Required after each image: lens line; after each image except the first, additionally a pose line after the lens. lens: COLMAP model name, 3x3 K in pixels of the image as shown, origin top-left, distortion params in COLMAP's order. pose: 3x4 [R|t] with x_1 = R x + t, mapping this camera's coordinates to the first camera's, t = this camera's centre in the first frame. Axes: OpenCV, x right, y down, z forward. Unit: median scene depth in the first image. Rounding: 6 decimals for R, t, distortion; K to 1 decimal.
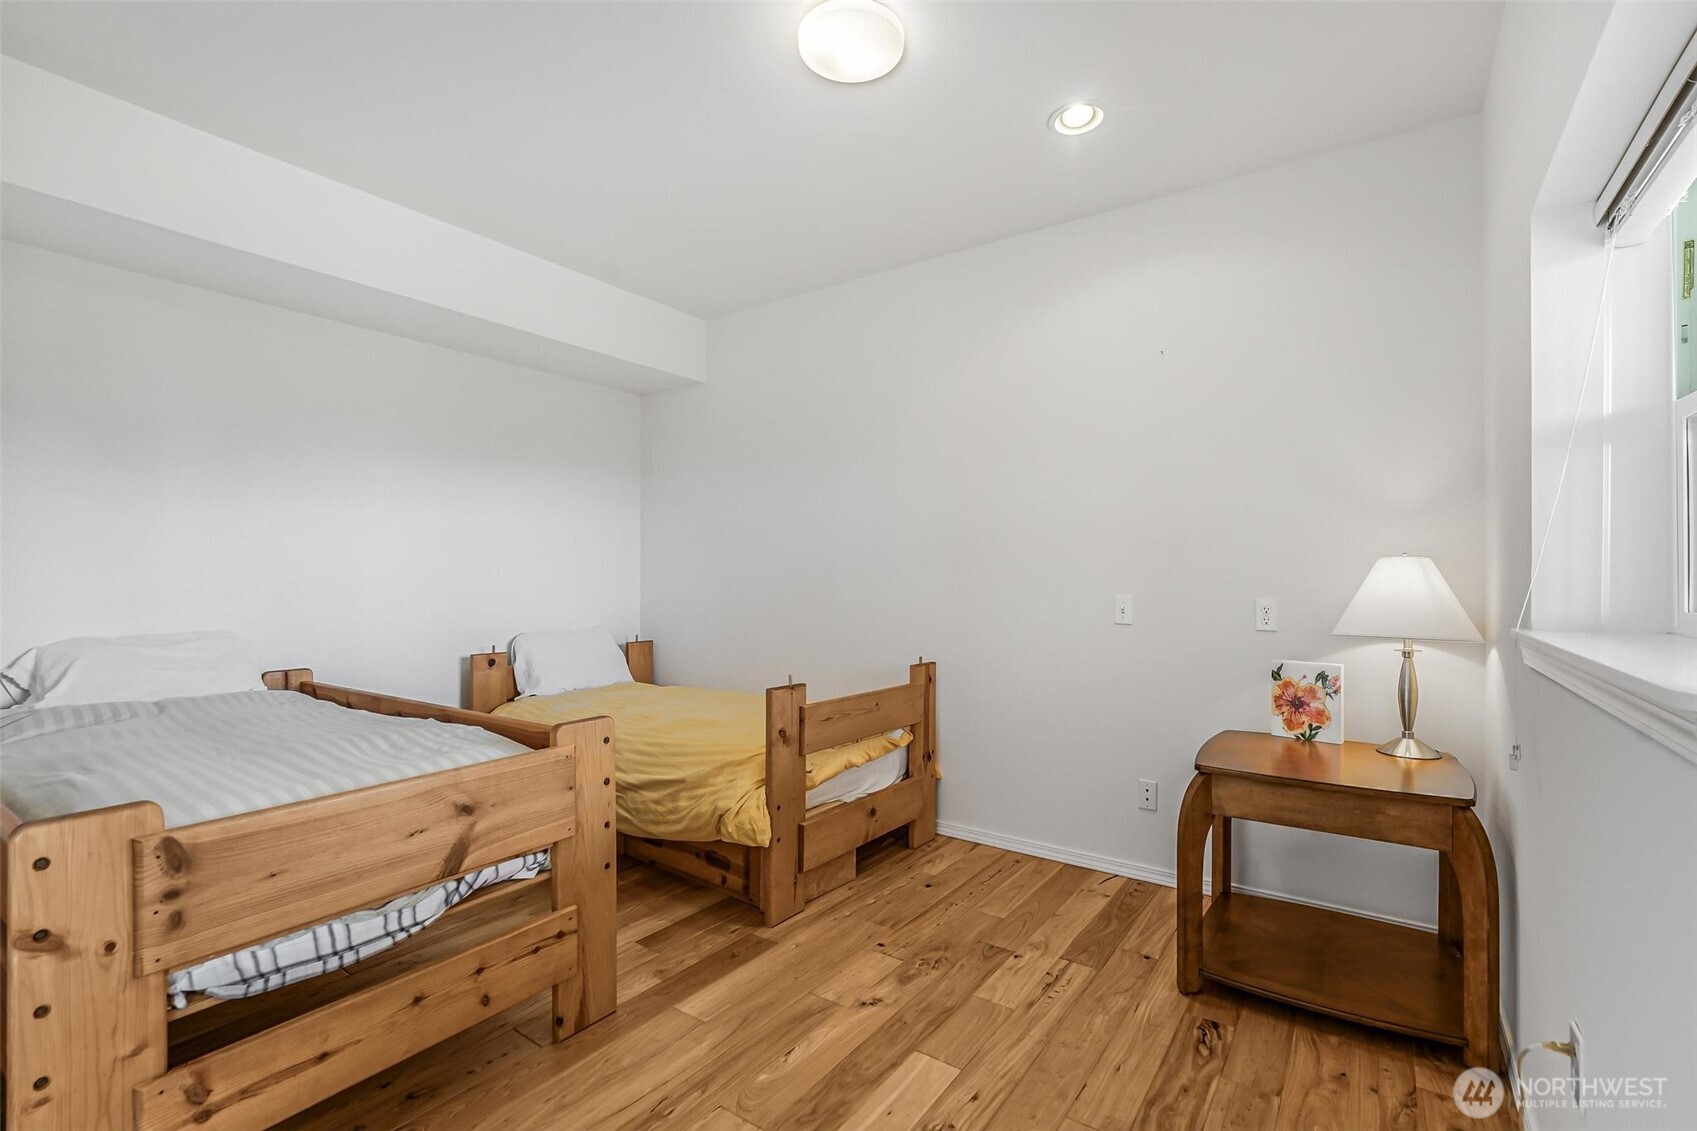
lens RADIAL K [[756.8, 0, 845.4], [0, 756.8, 575.1], [0, 0, 1]] dist [-0.001601, 0.000417]
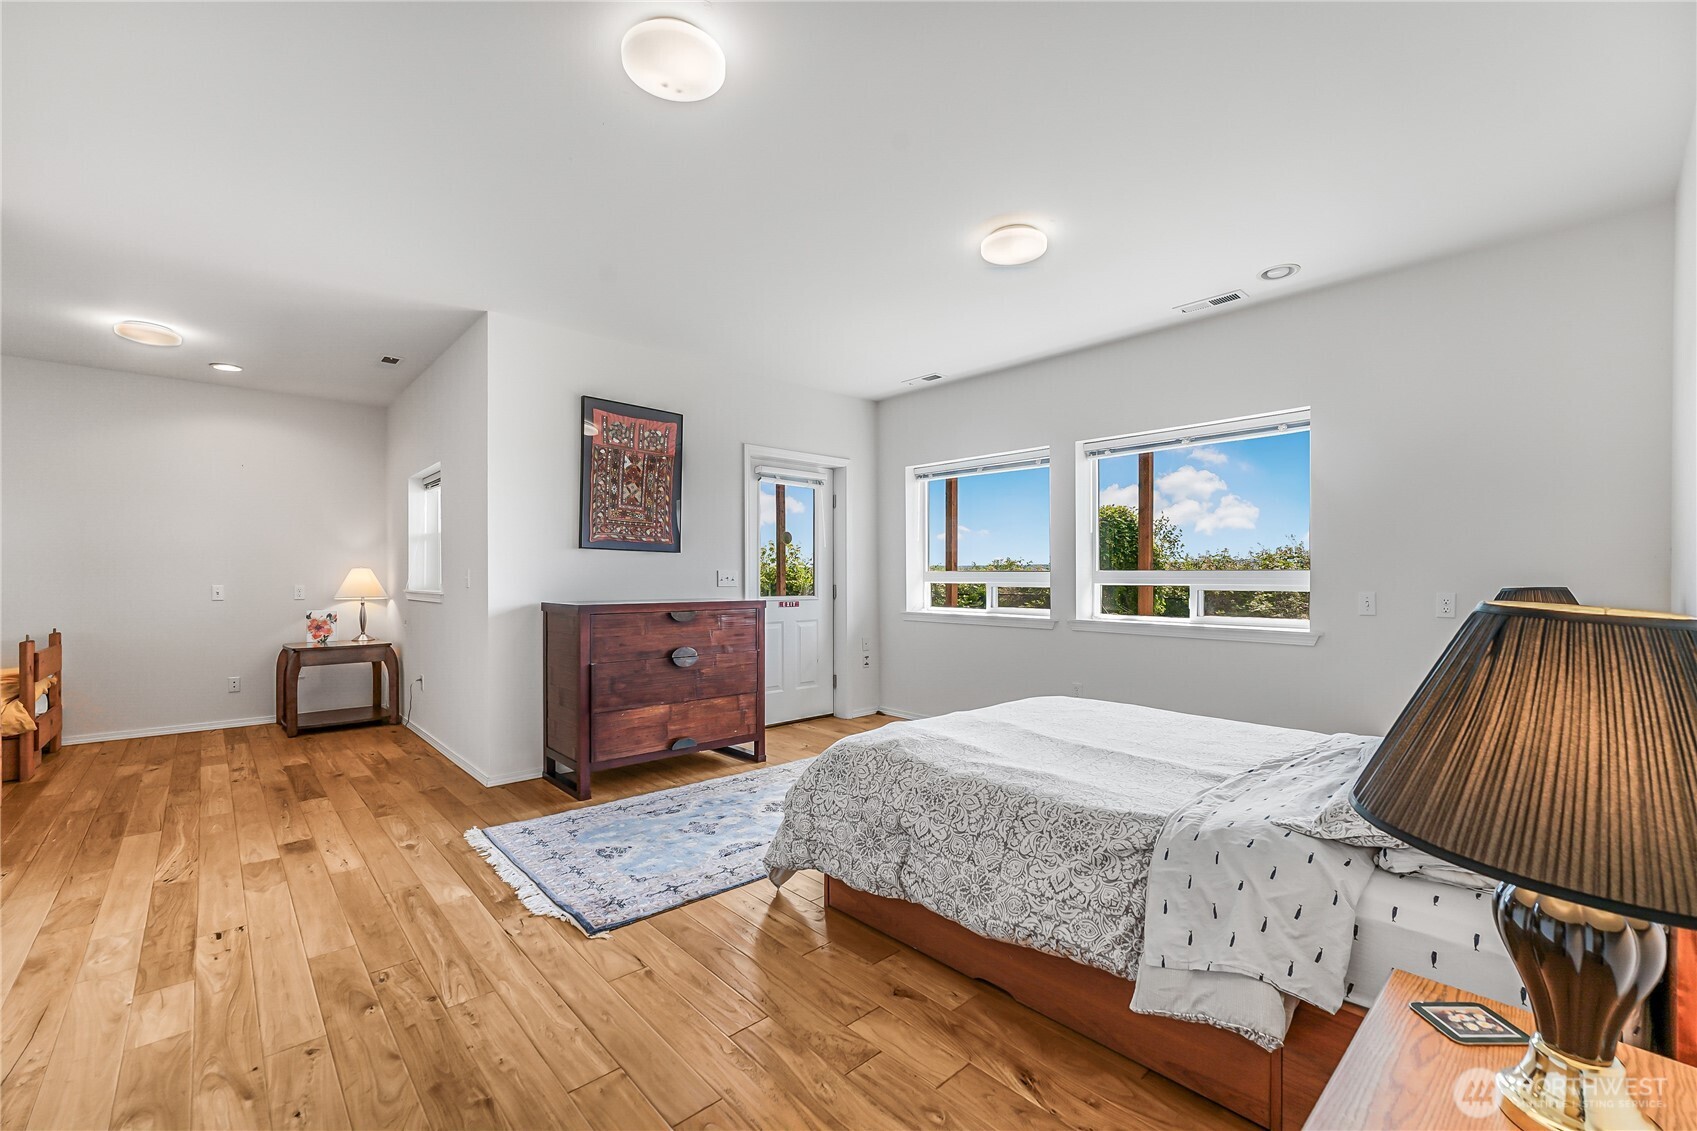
lens RADIAL K [[707.2, 0, 854.3], [0, 707.2, 571.7], [0, 0, 1]] dist [-0.000174, -0.004680]
pose [[0.212758, 0.003185, 0.977100, -1.279068], [-0.001550, 0.999995, -0.002922, -0.006714], [-0.977104, -0.000893, 0.212762, -1.190086]]
